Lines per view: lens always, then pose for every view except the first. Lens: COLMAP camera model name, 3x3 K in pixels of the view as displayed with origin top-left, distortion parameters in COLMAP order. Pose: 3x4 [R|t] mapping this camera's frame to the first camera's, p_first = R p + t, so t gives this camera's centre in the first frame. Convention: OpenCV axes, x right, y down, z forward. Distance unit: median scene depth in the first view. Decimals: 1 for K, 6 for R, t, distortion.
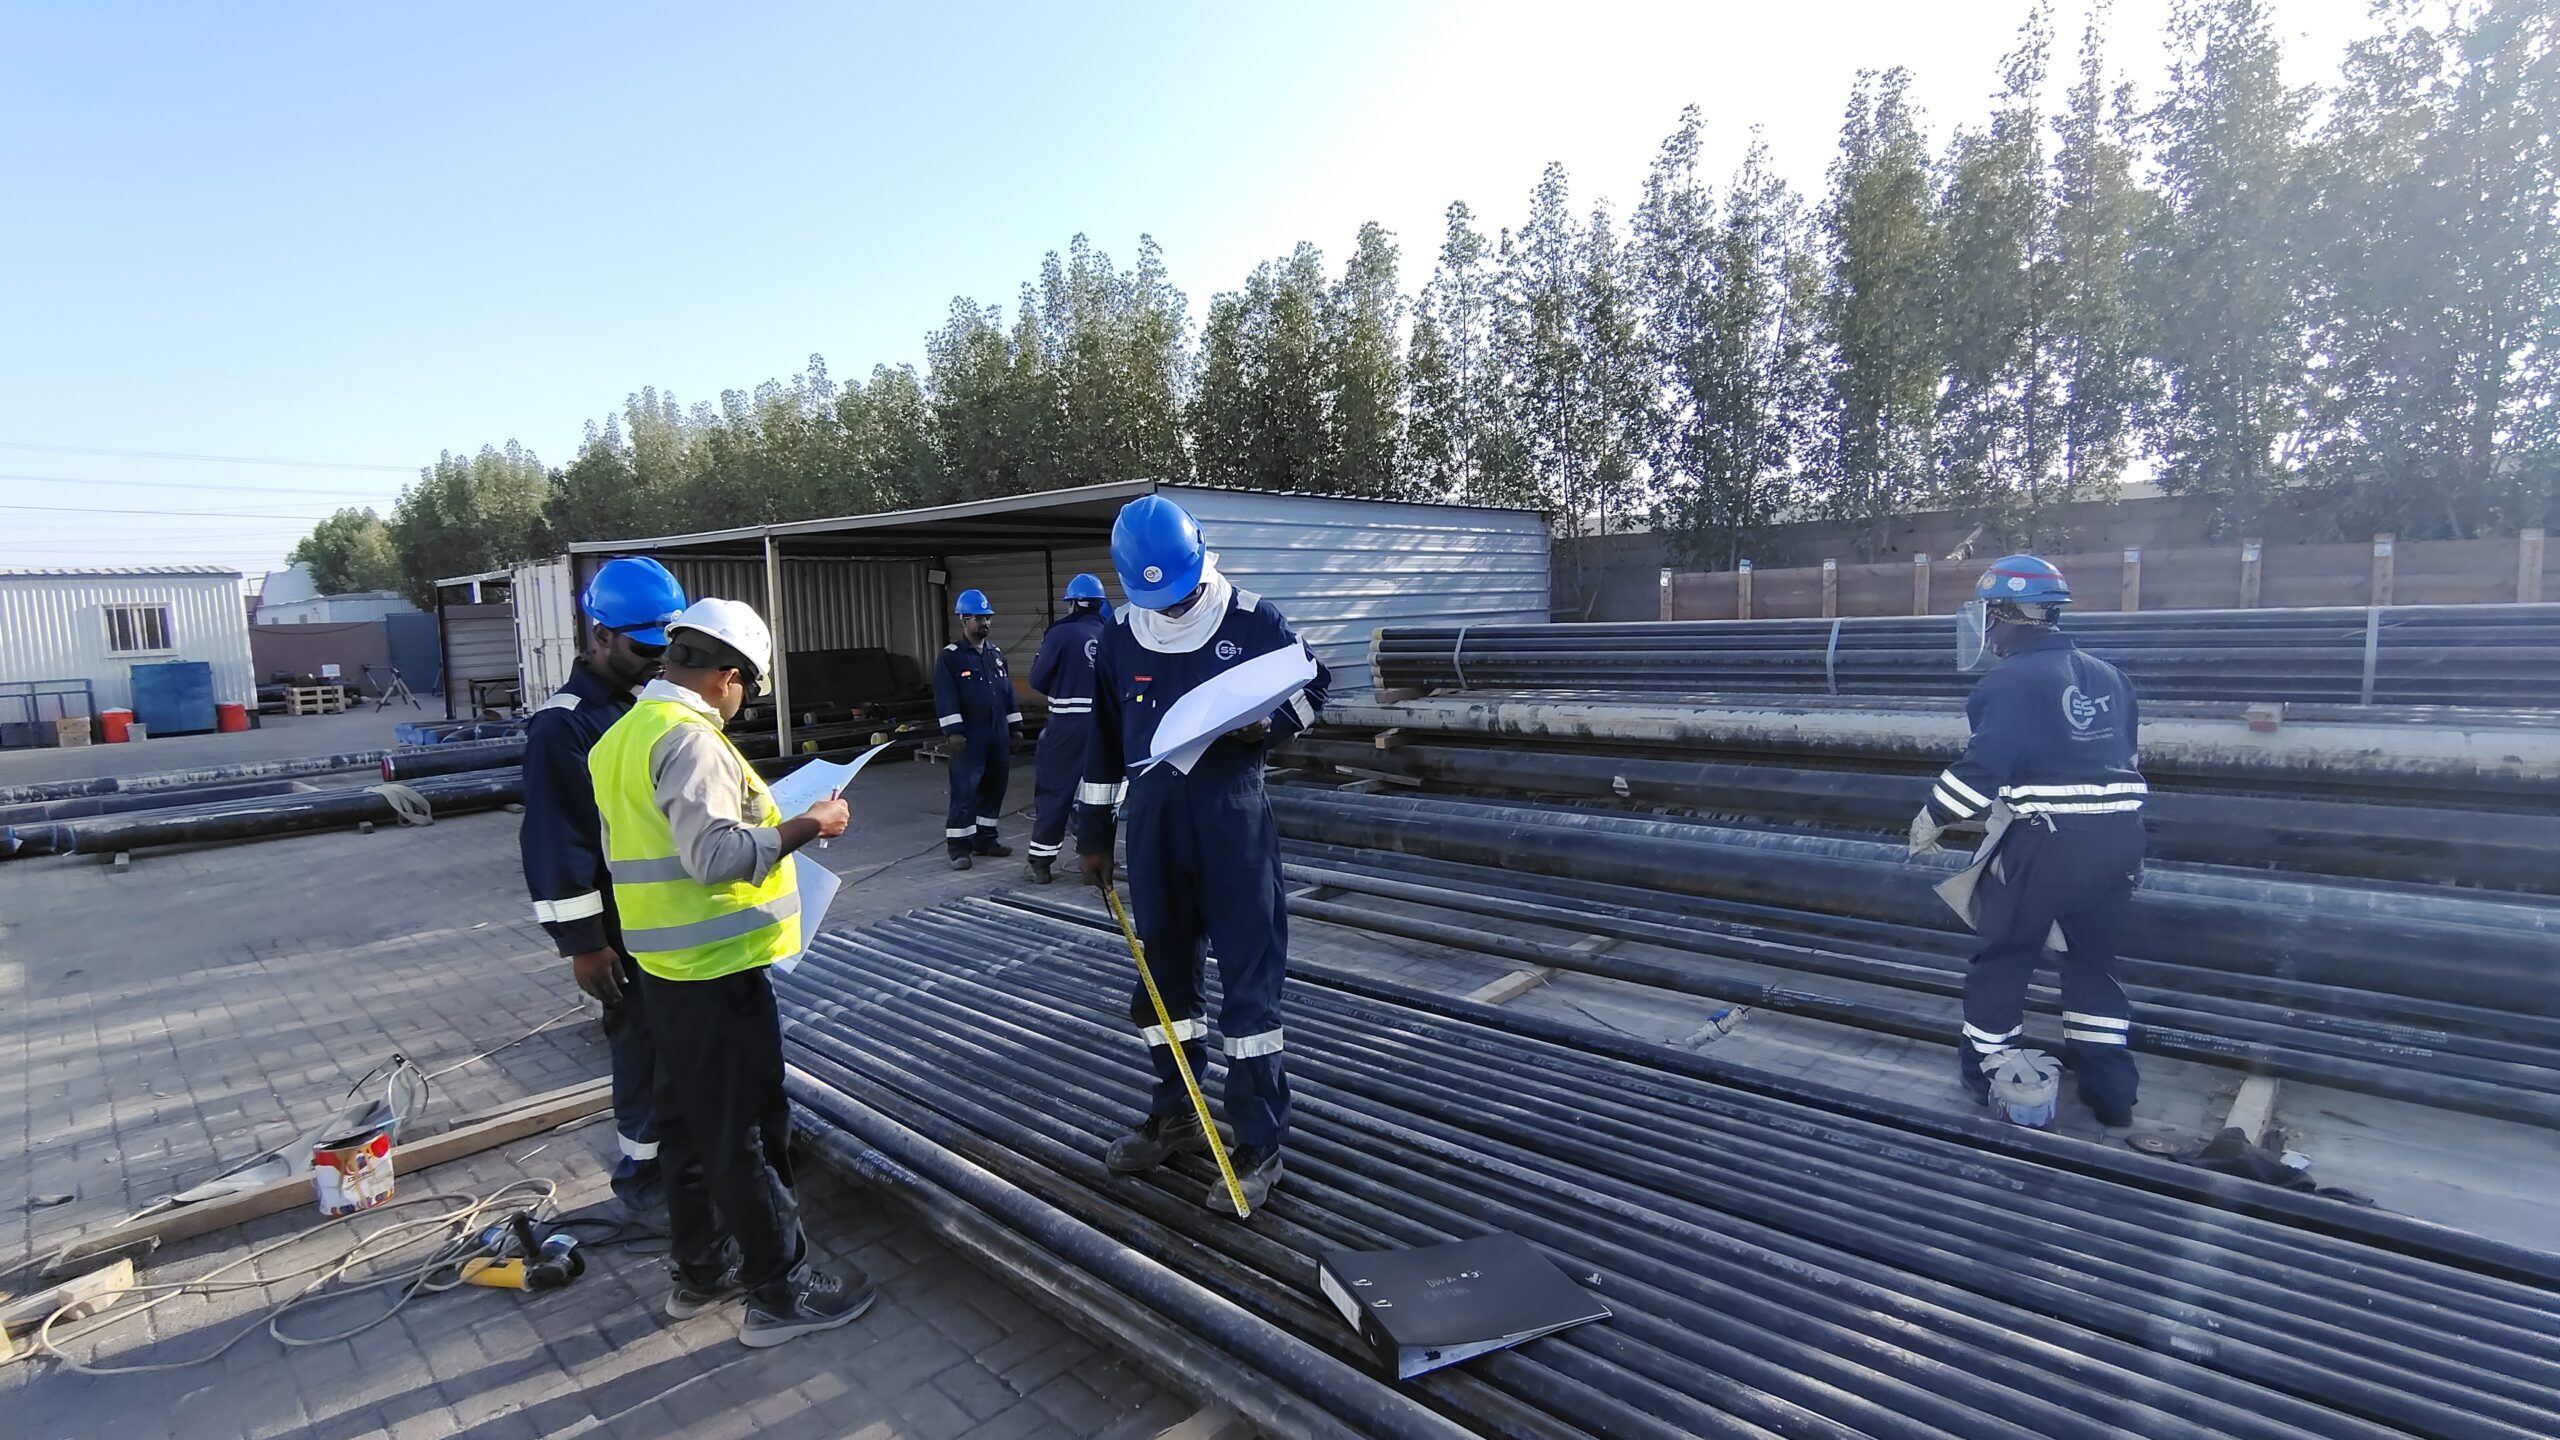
lens RADIAL K [[1186.2, 0, 1280.0], [0, 1186.2, 720.0], [0, 0, 1]] dist [-0.000296, -0.000050]
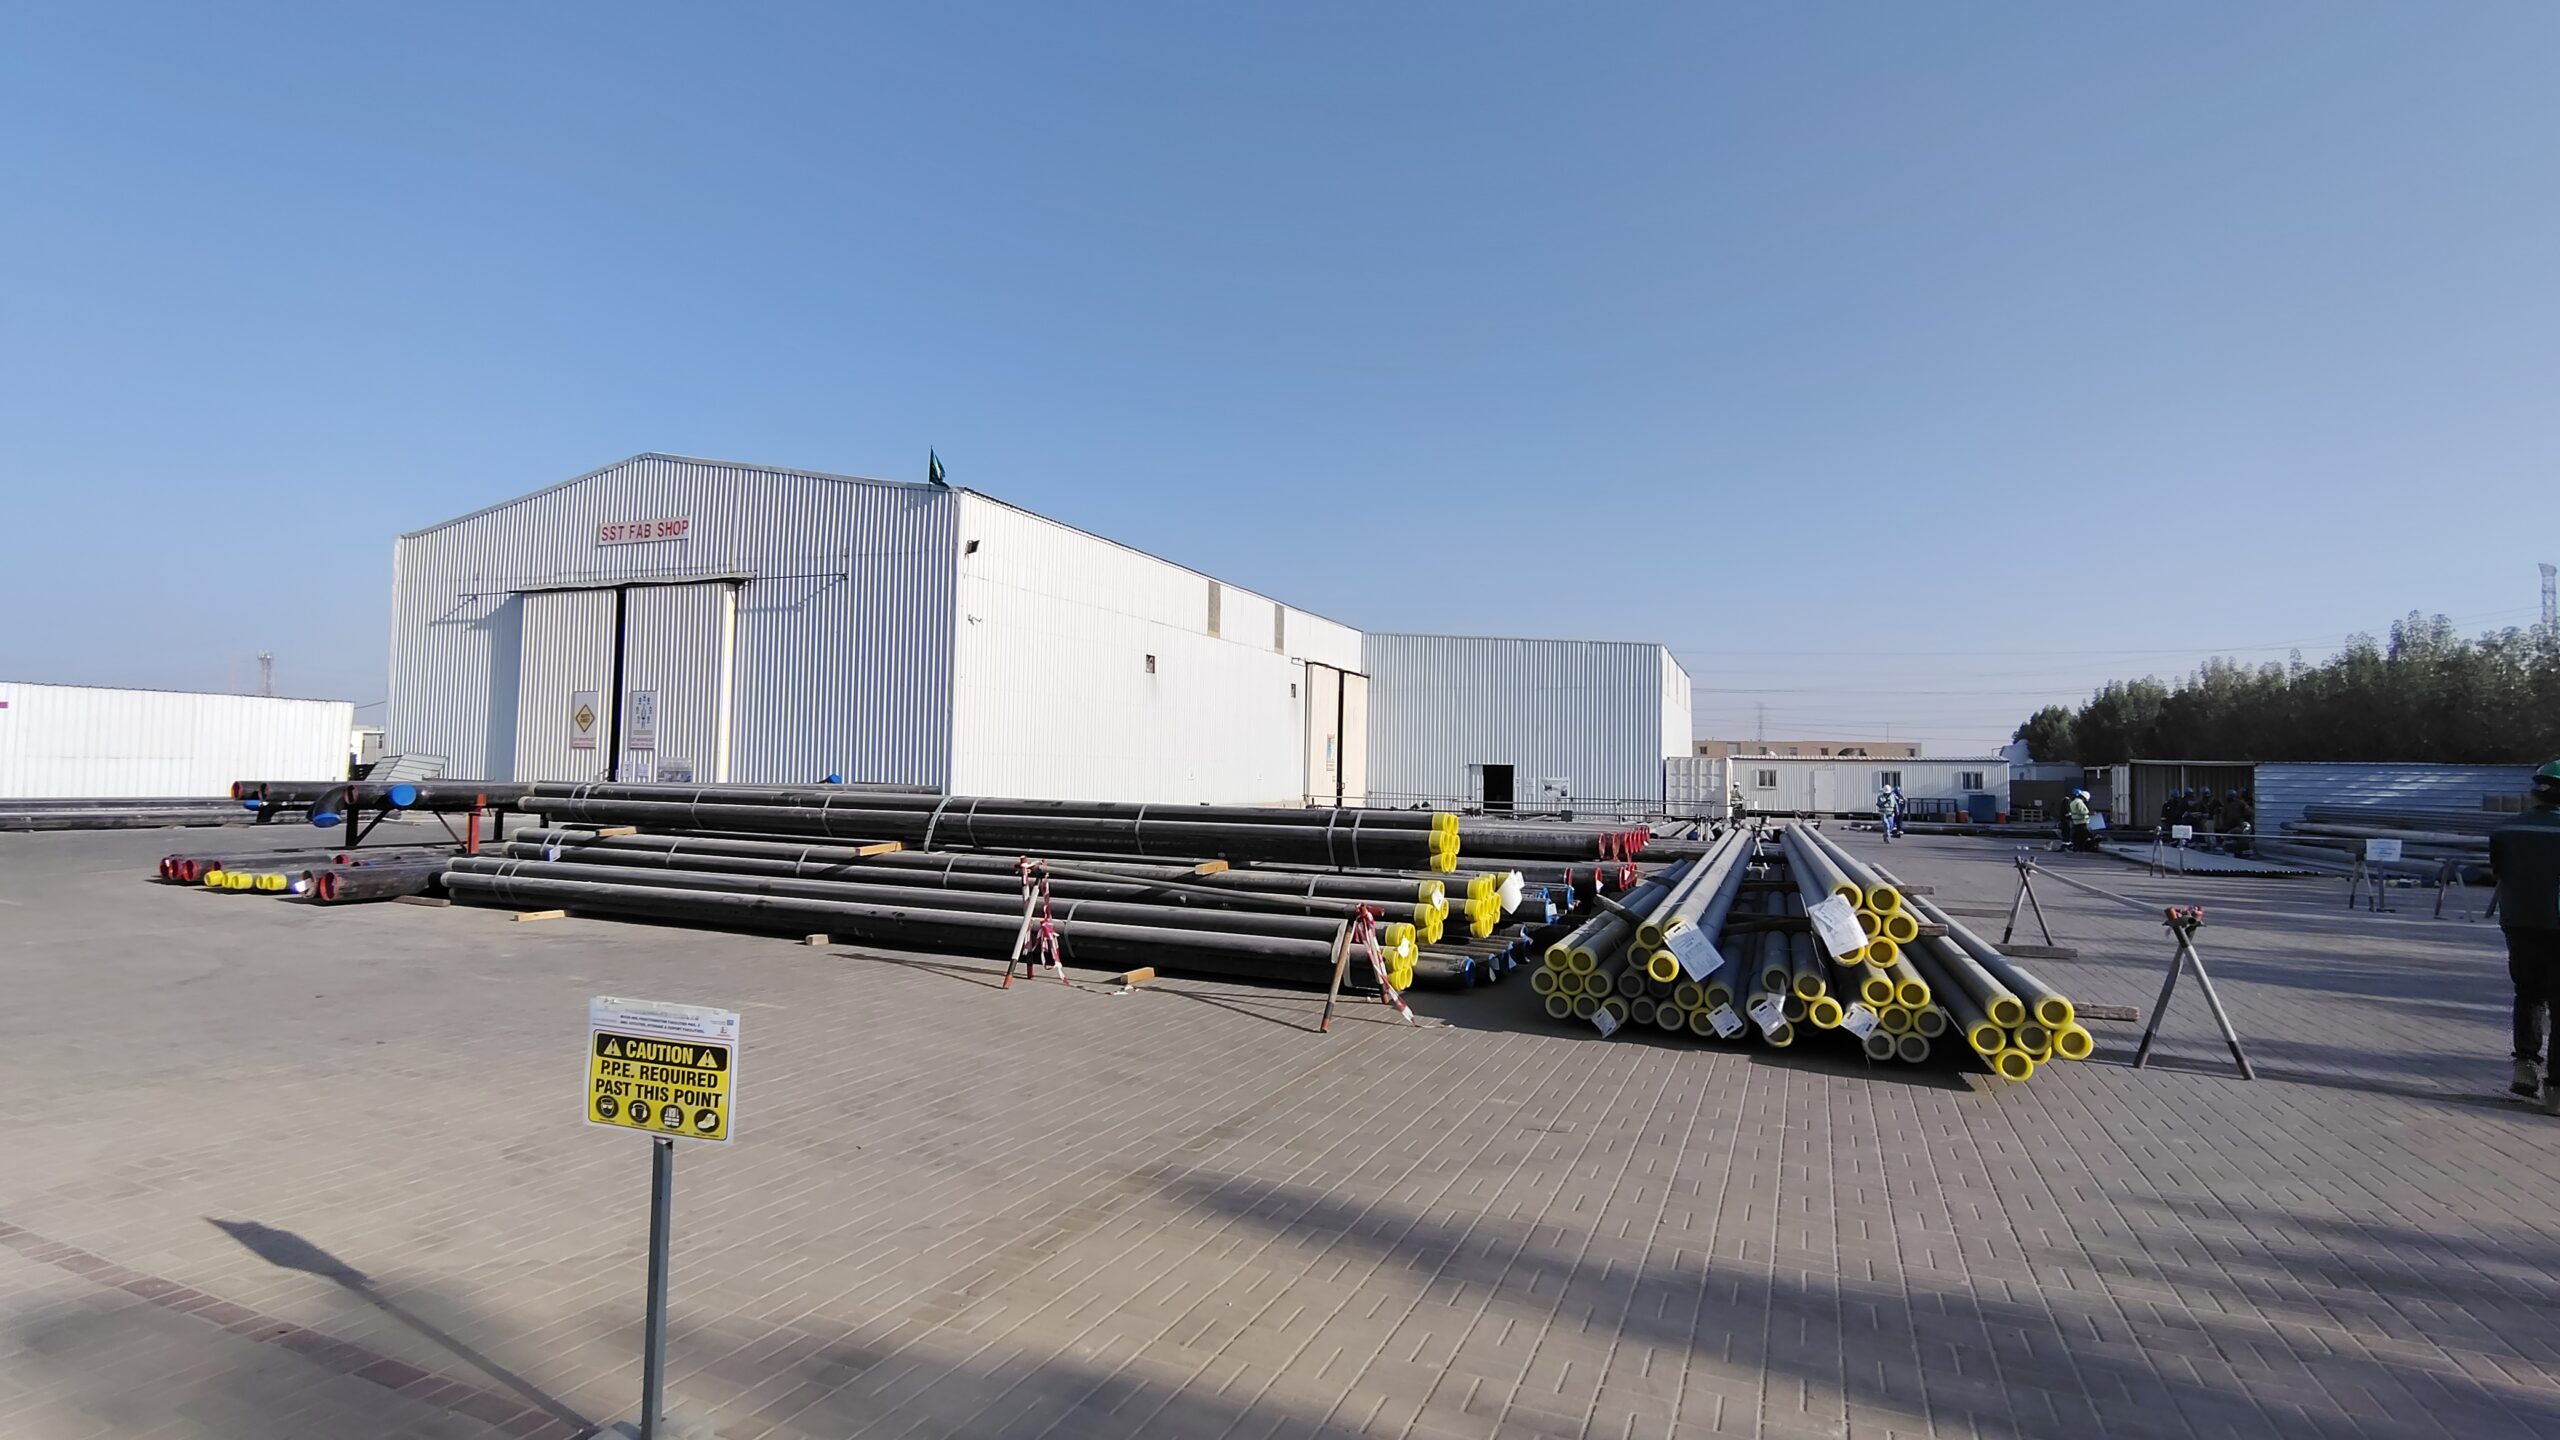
lens RADIAL K [[1186.2, 0, 1280.0], [0, 1186.2, 720.0], [0, 0, 1]] dist [-0.000296, -0.000050]
pose [[0.329449, -0.001860, -0.944172, 0.972083], [-0.115702, 0.992382, -0.042326, 0.073928], [0.937057, 0.123187, 0.326724, -1.262744]]
